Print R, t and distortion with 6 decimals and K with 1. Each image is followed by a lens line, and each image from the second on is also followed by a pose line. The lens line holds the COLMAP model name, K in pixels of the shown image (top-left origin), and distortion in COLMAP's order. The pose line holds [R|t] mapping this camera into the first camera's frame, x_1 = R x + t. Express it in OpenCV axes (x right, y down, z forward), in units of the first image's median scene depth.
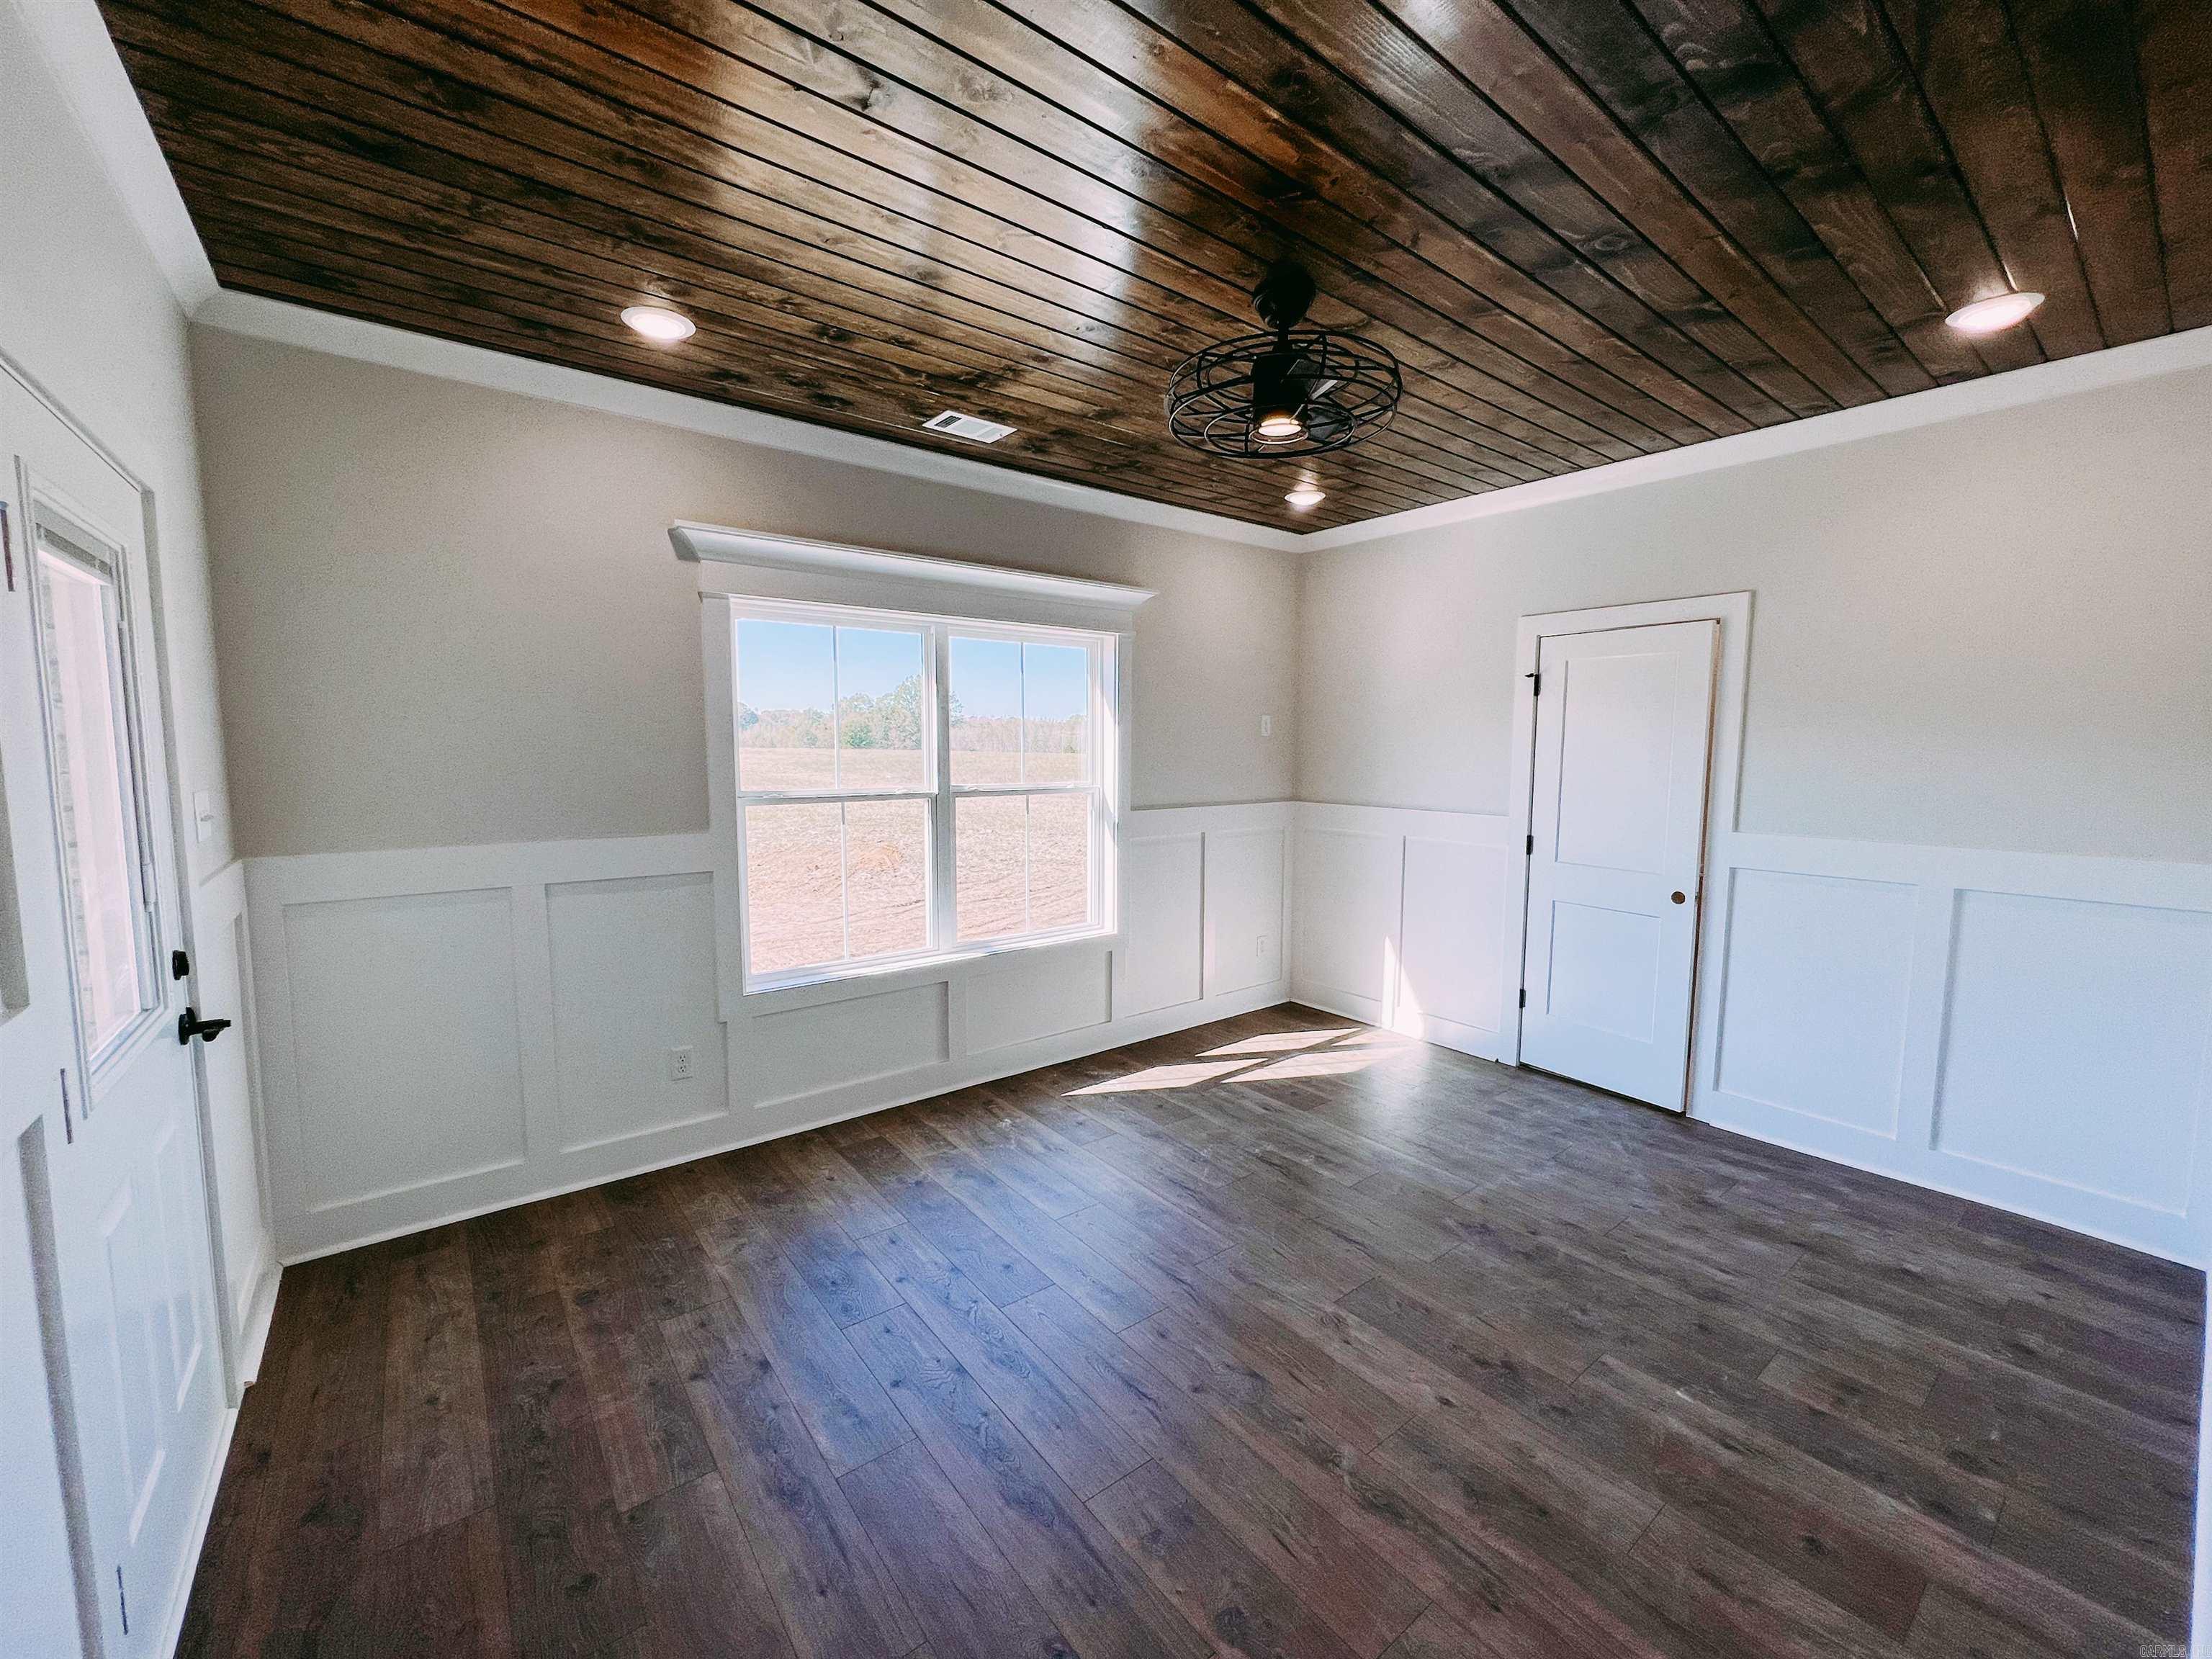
lens RADIAL K [[883.6, 0, 1101.7], [0, 883.6, 823.7], [0, 0, 1]] dist [-0.001665, 0.000224]
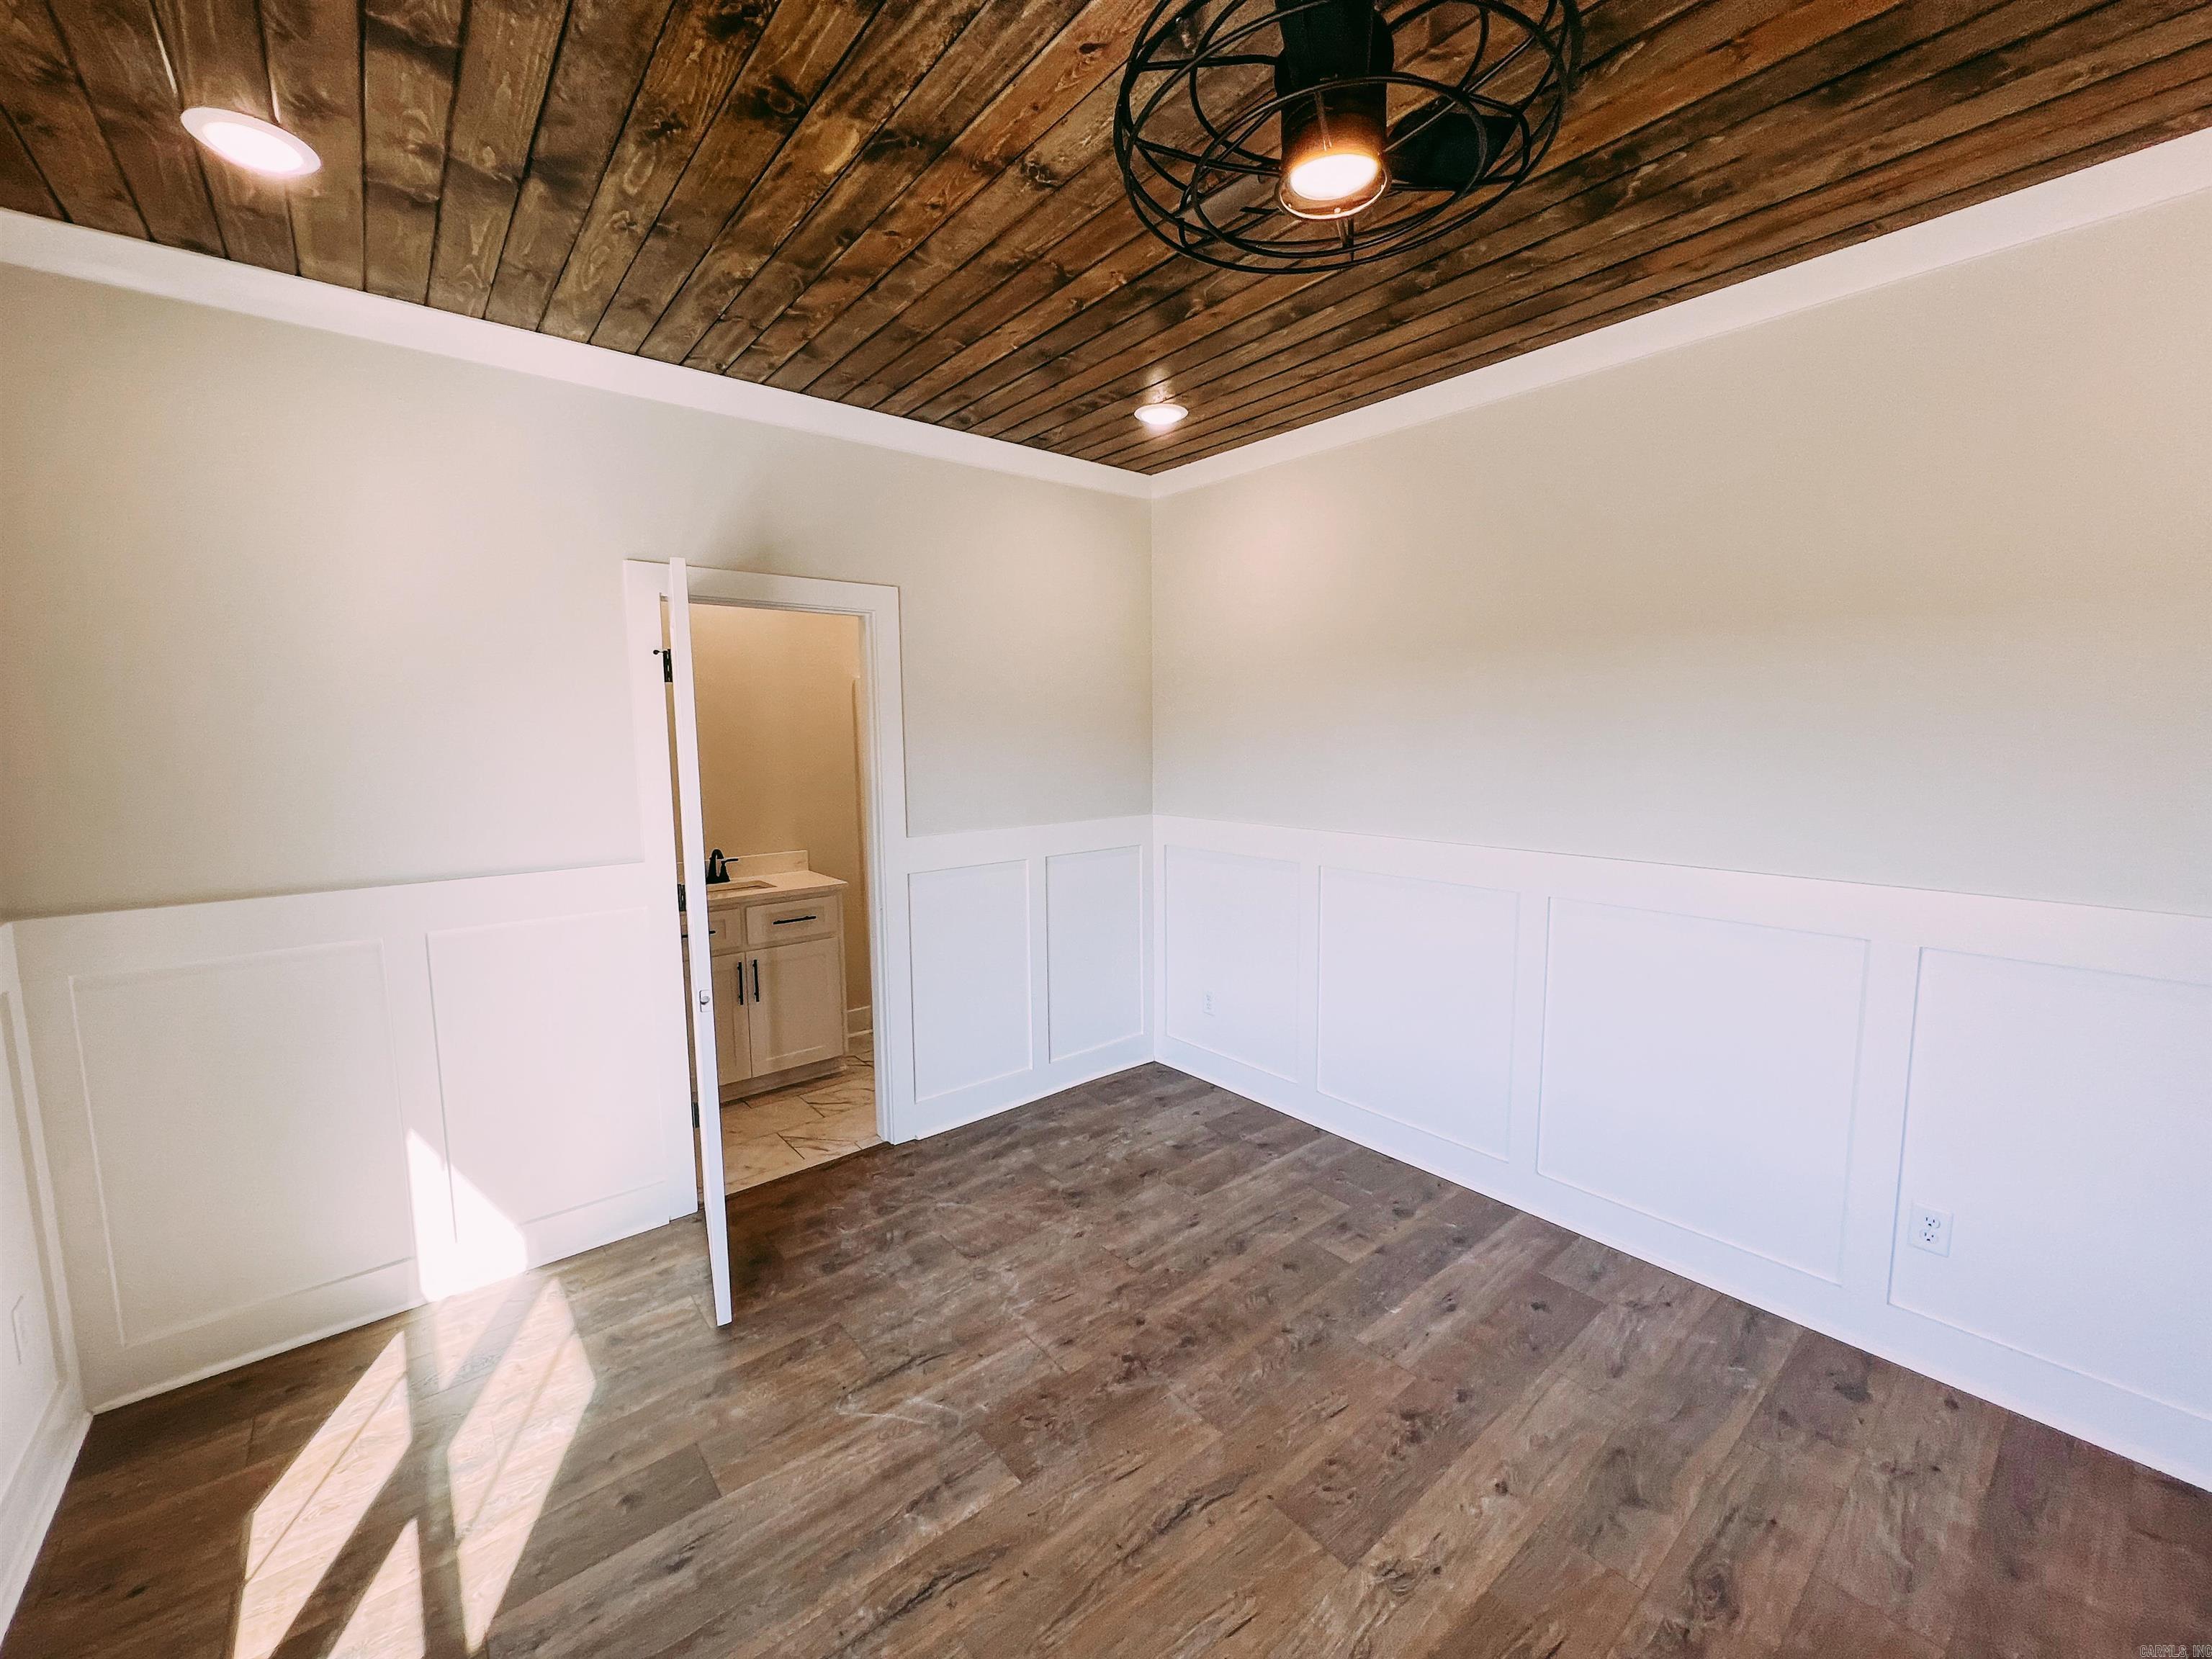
lens RADIAL K [[883.6, 0, 1105.5], [0, 883.6, 825.1], [0, 0, 1]] dist [-0.001665, 0.000224]
pose [[-0.025888, -0.111877, 0.993385, -0.320641], [0.102851, 0.988146, 0.113967, -0.119089], [-0.994360, 0.105121, -0.014074, 1.036067]]
